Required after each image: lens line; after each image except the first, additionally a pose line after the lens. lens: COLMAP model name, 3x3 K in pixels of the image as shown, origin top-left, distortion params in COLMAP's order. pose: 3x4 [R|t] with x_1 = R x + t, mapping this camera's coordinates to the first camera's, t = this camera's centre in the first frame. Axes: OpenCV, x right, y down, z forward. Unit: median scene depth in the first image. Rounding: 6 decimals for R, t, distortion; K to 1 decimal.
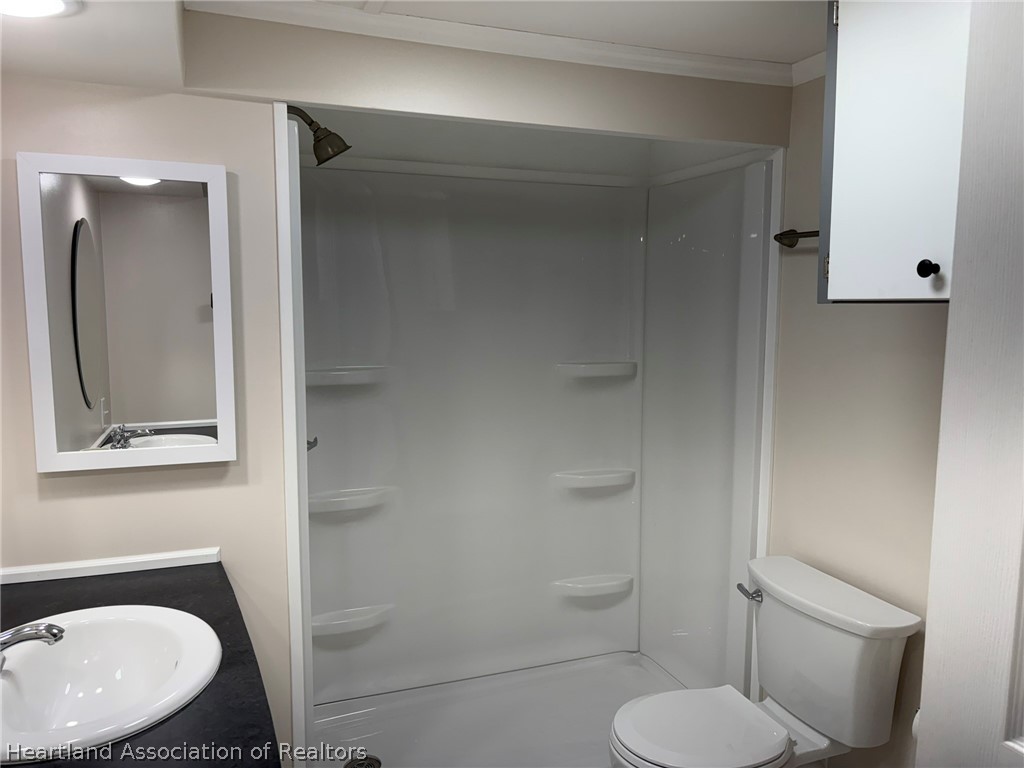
lens RADIAL K [[785.5, 0, 509.7], [0, 785.5, 391.7], [0, 0, 1]] dist [0.102140, -0.096936]
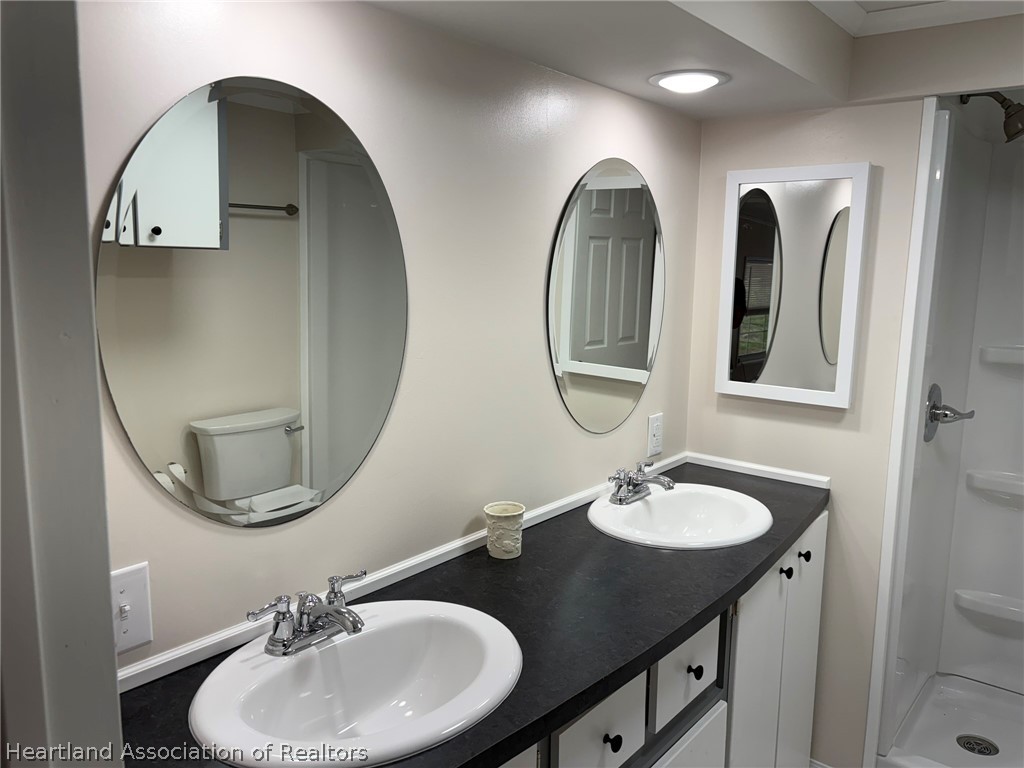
lens RADIAL K [[785.5, 0, 509.7], [0, 785.5, 391.7], [0, 0, 1]] dist [0.102140, -0.096936]
pose [[0.502410, 0.139053, -0.853375, 0.419012], [-0.115339, 0.988941, 0.093239, 0.007610], [0.856902, 0.051583, 0.512891, -0.056143]]
